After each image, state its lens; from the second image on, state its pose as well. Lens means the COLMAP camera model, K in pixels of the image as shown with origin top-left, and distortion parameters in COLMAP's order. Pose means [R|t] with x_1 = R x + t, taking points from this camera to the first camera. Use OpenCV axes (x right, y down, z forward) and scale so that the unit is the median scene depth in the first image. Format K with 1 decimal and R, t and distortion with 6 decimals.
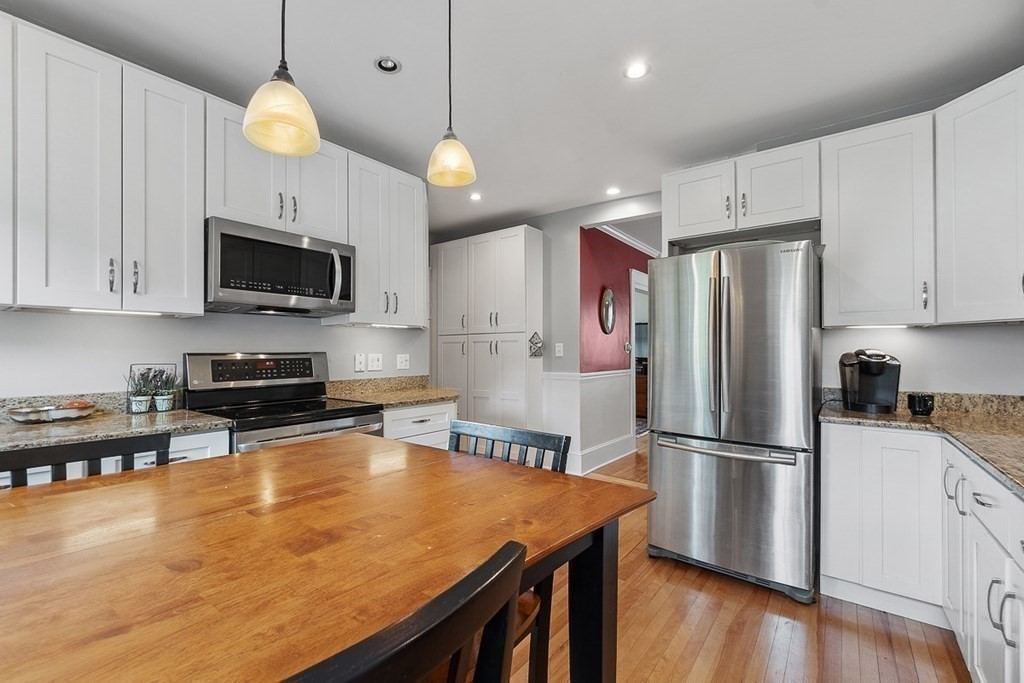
lens RADIAL K [[449.4, 0, 513.7], [0, 449.4, 345.3], [0, 0, 1]] dist [0.000340, 0.000006]
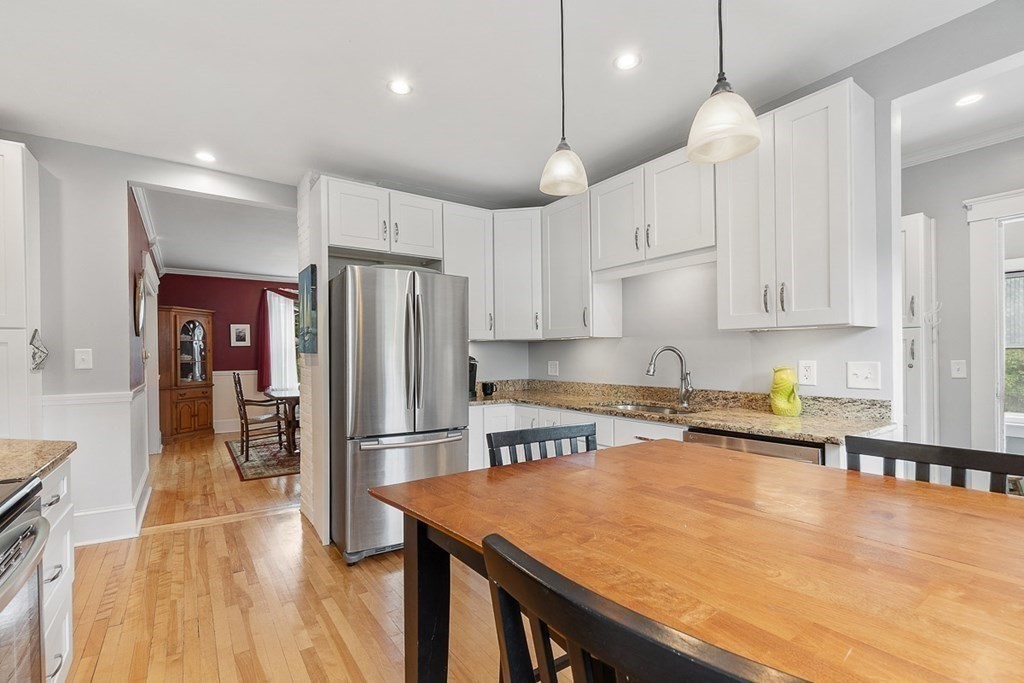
lens RADIAL K [[449.4, 0, 502.9], [0, 449.4, 355.7], [0, 0, 1]] dist [0.000340, 0.000006]
pose [[0.330531, -0.006052, 0.943776, -0.555816], [-0.002163, 0.999972, 0.007170, 0.000557], [-0.943793, -0.004411, 0.330508, 0.381160]]
